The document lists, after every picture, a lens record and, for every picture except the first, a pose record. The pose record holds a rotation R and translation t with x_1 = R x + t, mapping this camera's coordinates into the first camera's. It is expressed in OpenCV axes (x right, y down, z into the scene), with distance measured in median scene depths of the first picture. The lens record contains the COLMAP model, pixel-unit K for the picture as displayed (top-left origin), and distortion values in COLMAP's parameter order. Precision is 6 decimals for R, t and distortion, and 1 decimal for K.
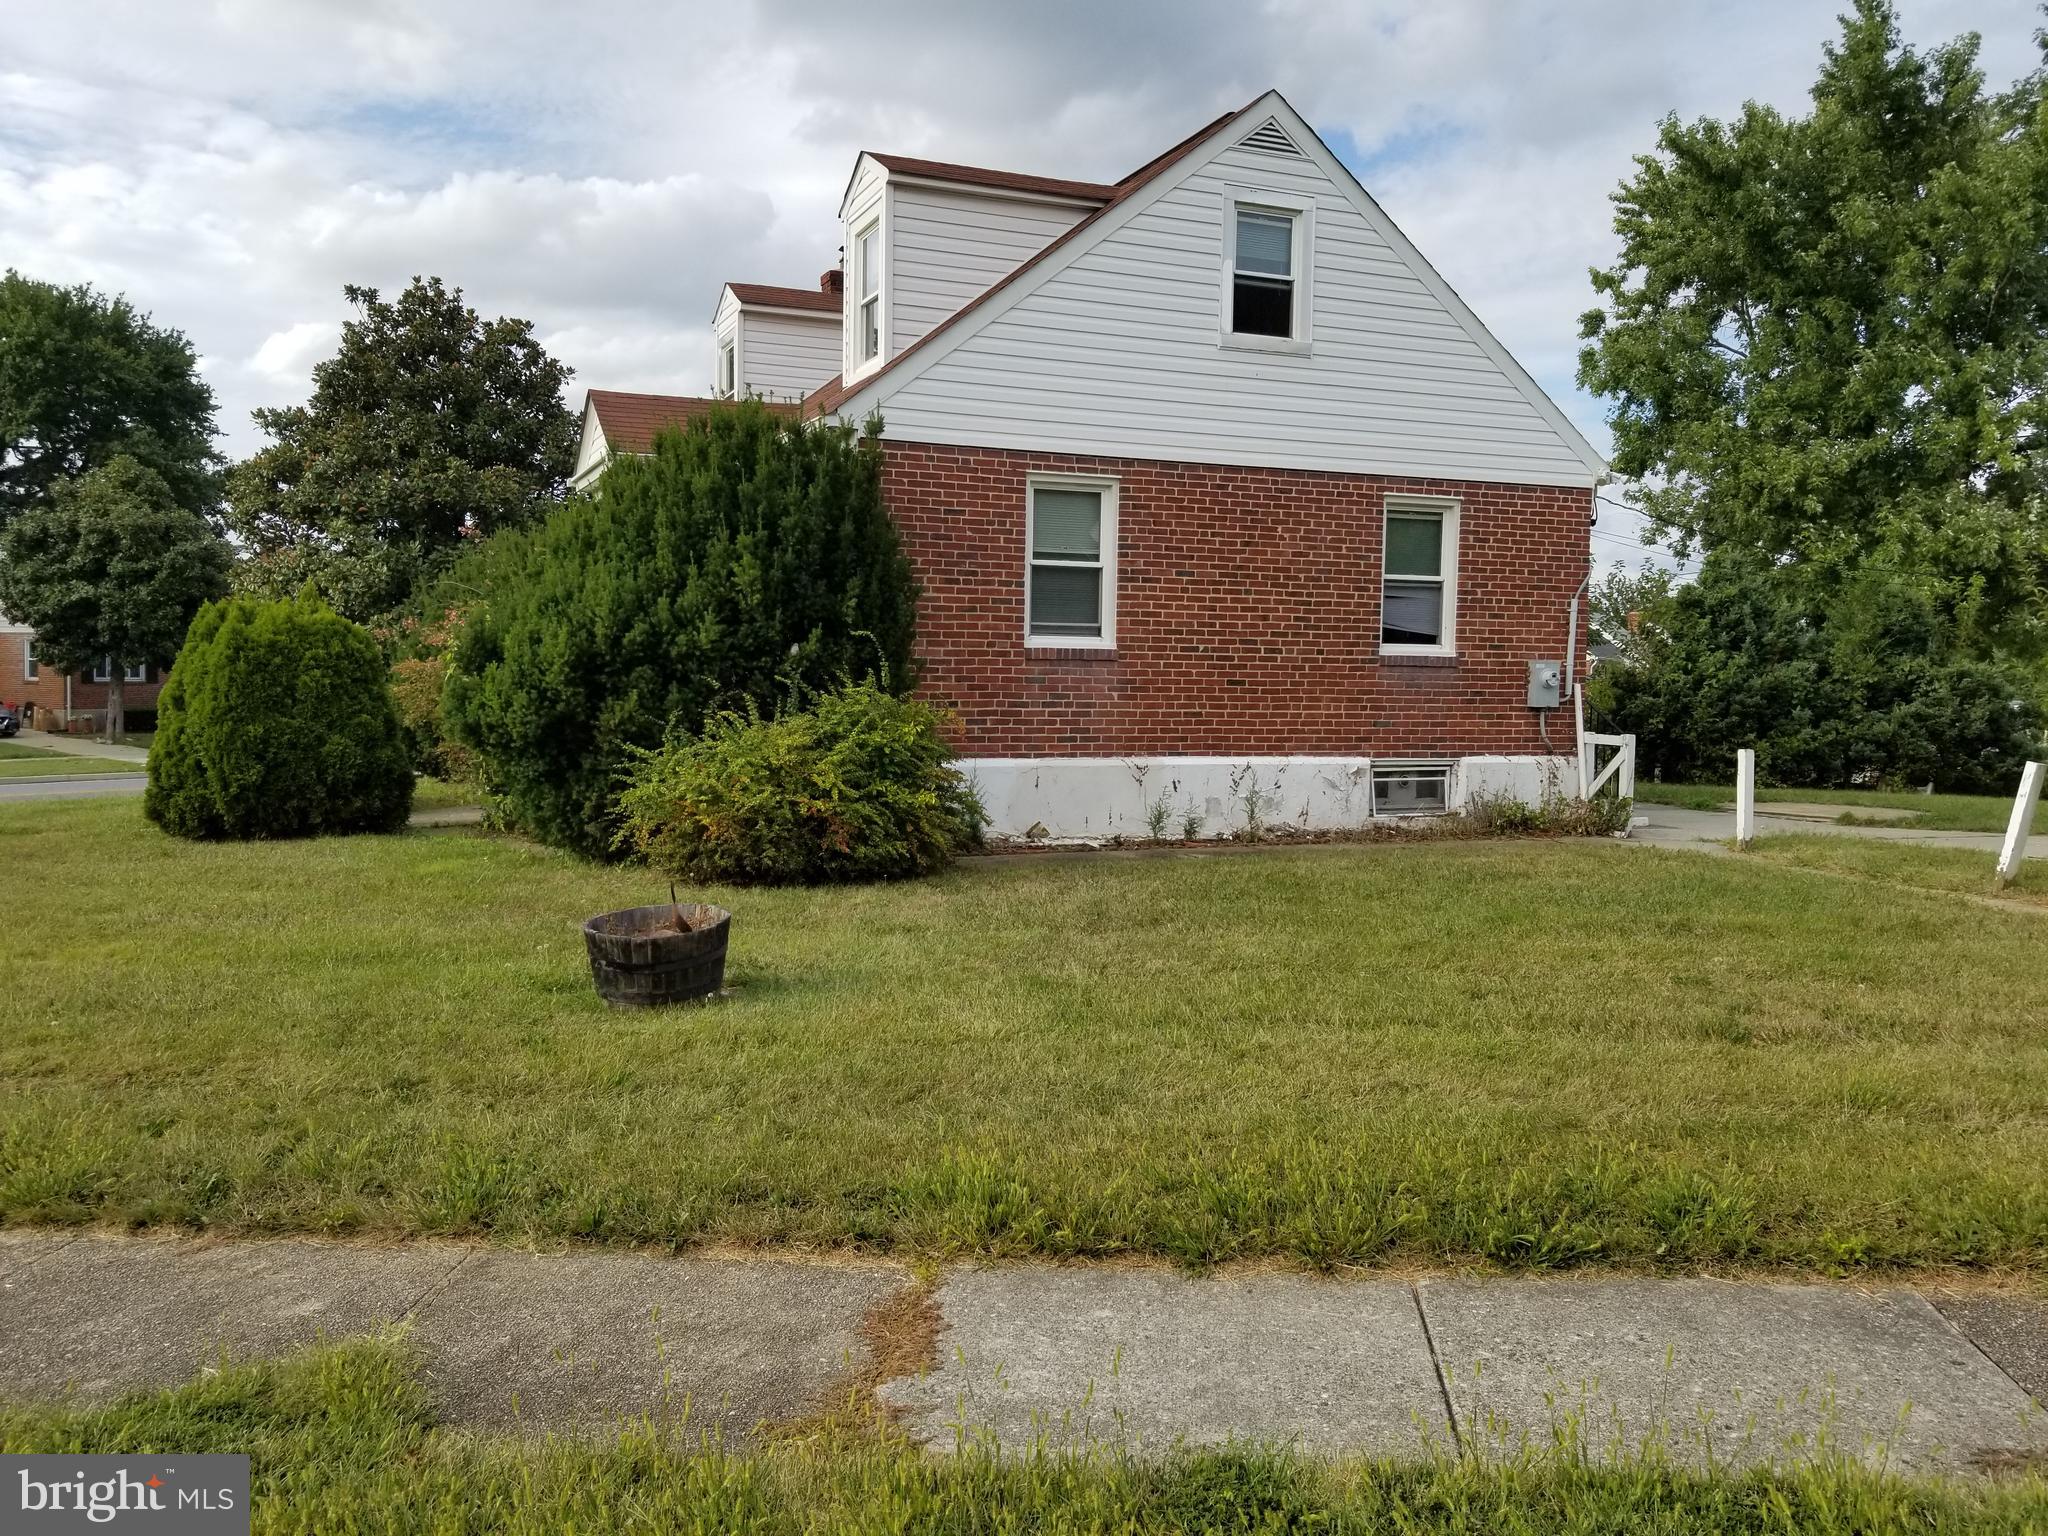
lens RADIAL K [[1608.8, 0, 1027.7], [0, 1608.8, 758.6], [0, 0, 1]] dist [0.088654, -0.159040]
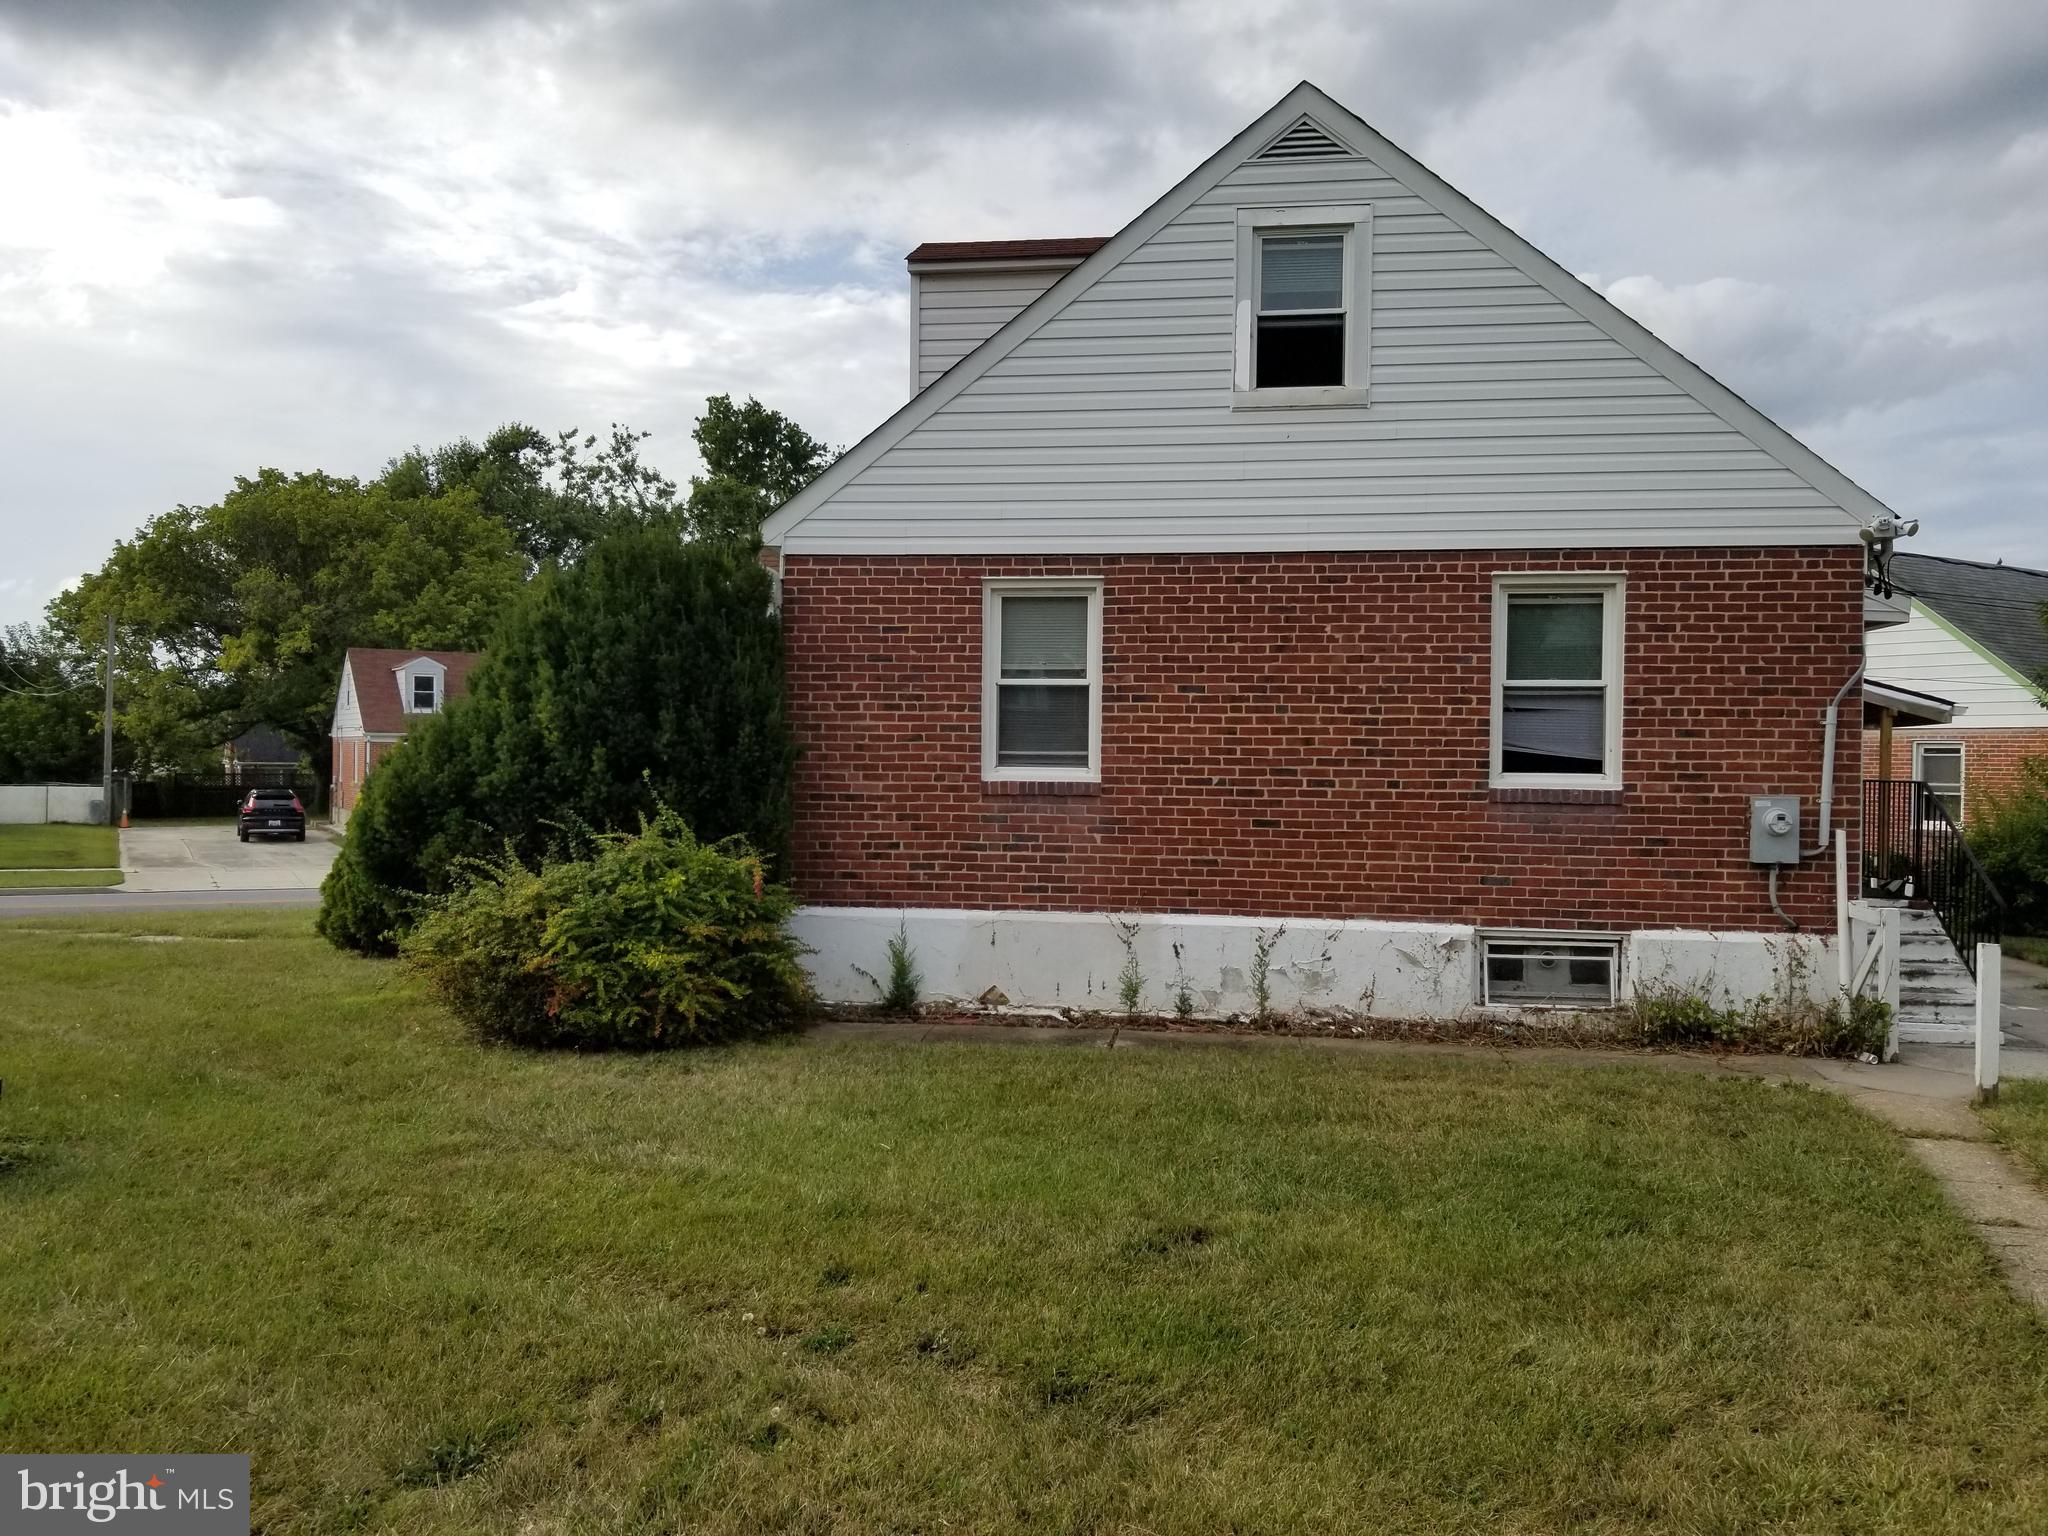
lens RADIAL K [[1608.8, 0, 1019.4], [0, 1608.8, 777.8], [0, 0, 1]] dist [0.088654, -0.159040]
pose [[0.859042, 0.000407, -0.511905, 0.433209], [-0.025887, 0.998755, -0.042648, -0.032970], [0.511251, 0.049888, 0.857983, 0.259110]]
